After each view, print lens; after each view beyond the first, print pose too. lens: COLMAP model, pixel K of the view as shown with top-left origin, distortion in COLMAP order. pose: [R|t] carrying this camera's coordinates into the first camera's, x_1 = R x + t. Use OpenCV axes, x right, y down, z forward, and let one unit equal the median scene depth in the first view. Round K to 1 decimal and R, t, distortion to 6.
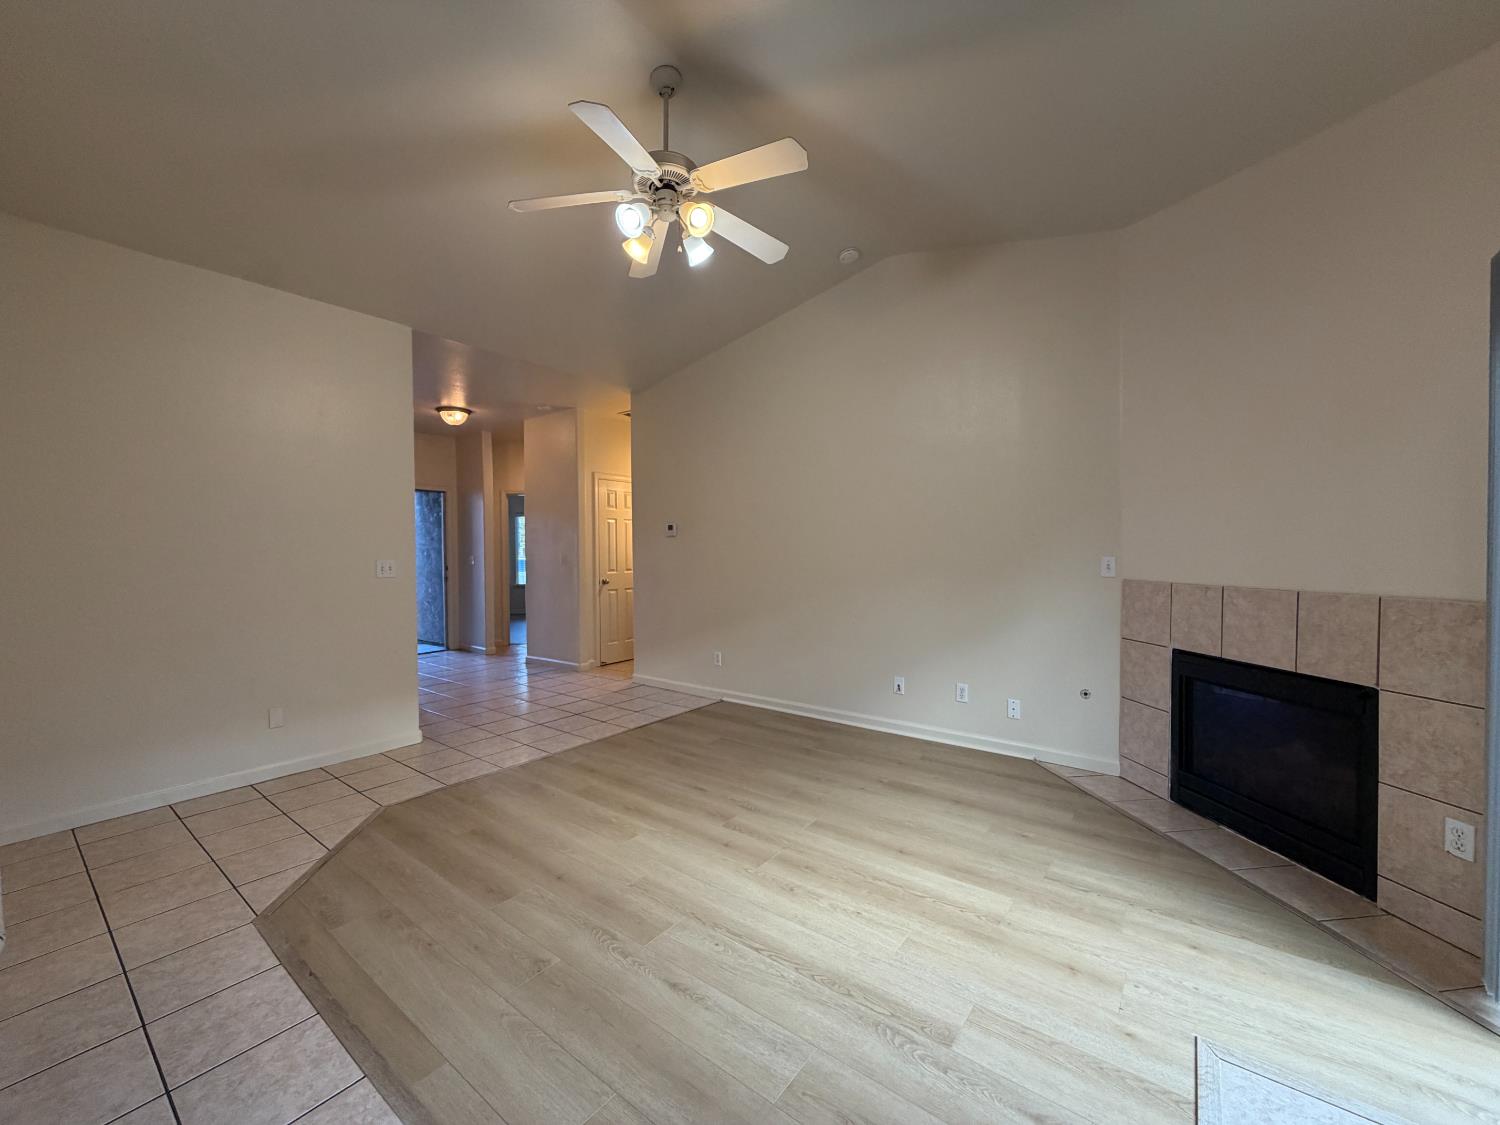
lens RADIAL K [[597.2, 0, 748.4], [0, 597.2, 564.4], [0, 0, 1]] dist [0.003248, 0.000429]
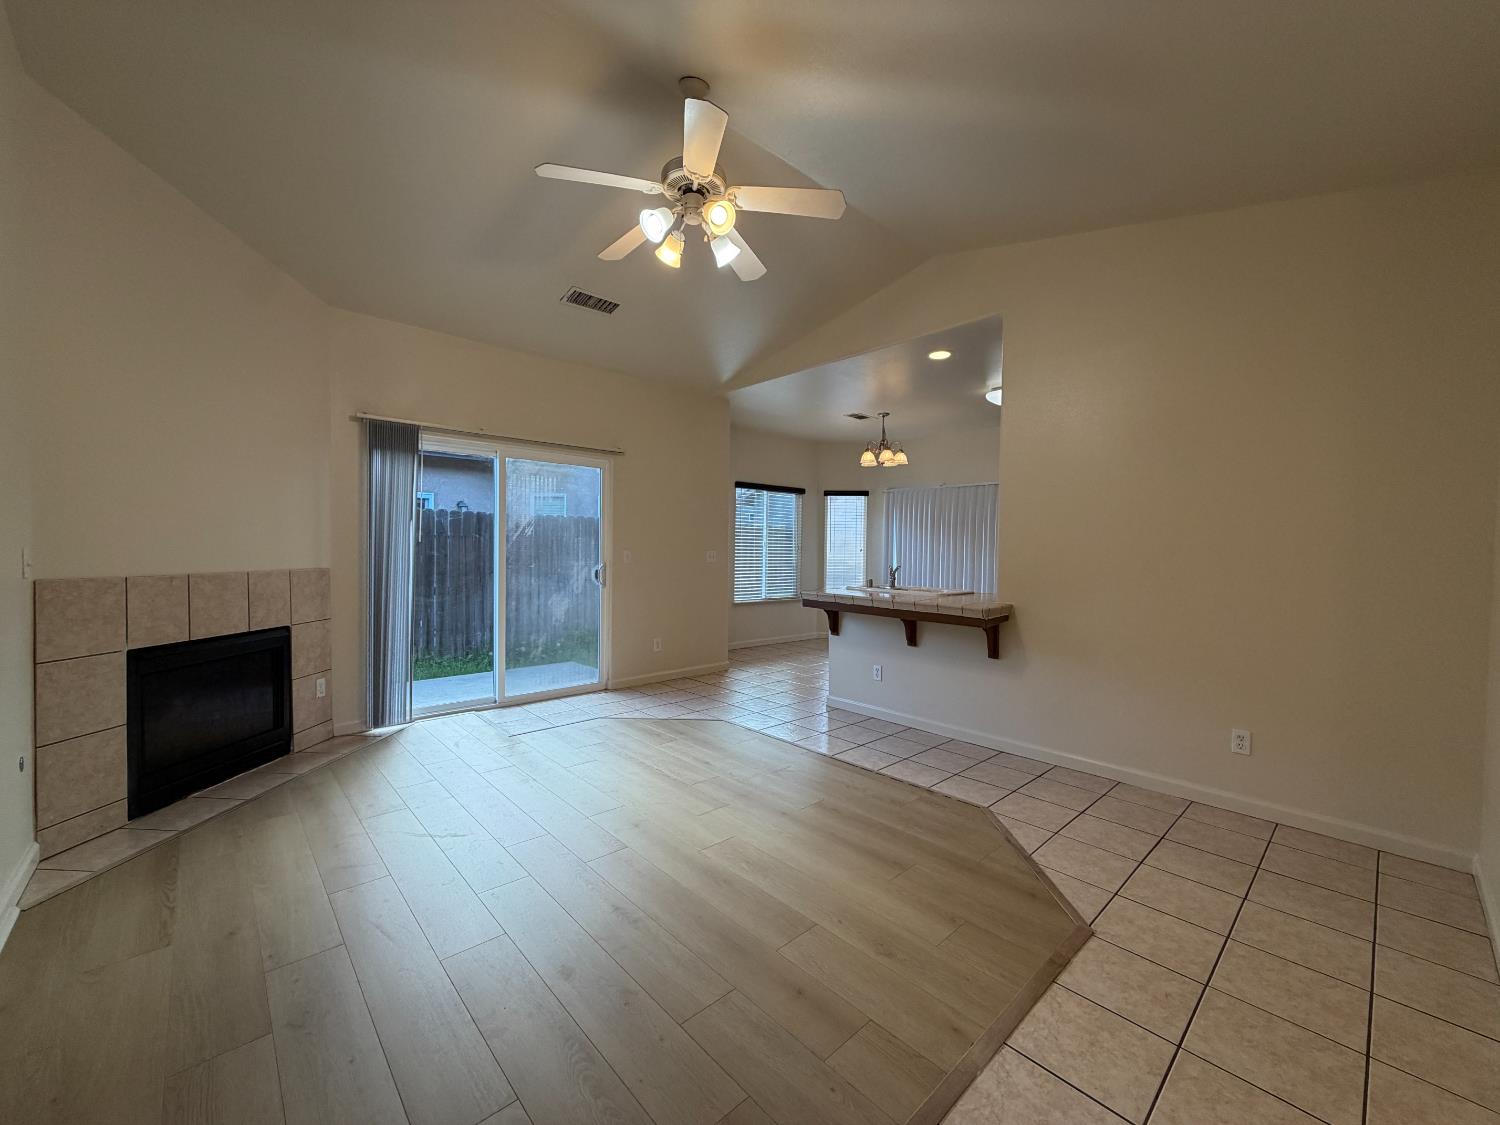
lens RADIAL K [[597.2, 0, 748.4], [0, 597.2, 564.4], [0, 0, 1]] dist [0.003248, 0.000429]
pose [[-0.985655, -0.010796, 0.168426, -0.407951], [-0.002635, 0.998815, 0.048603, -0.039400], [-0.168751, 0.047462, -0.984515, 2.010669]]
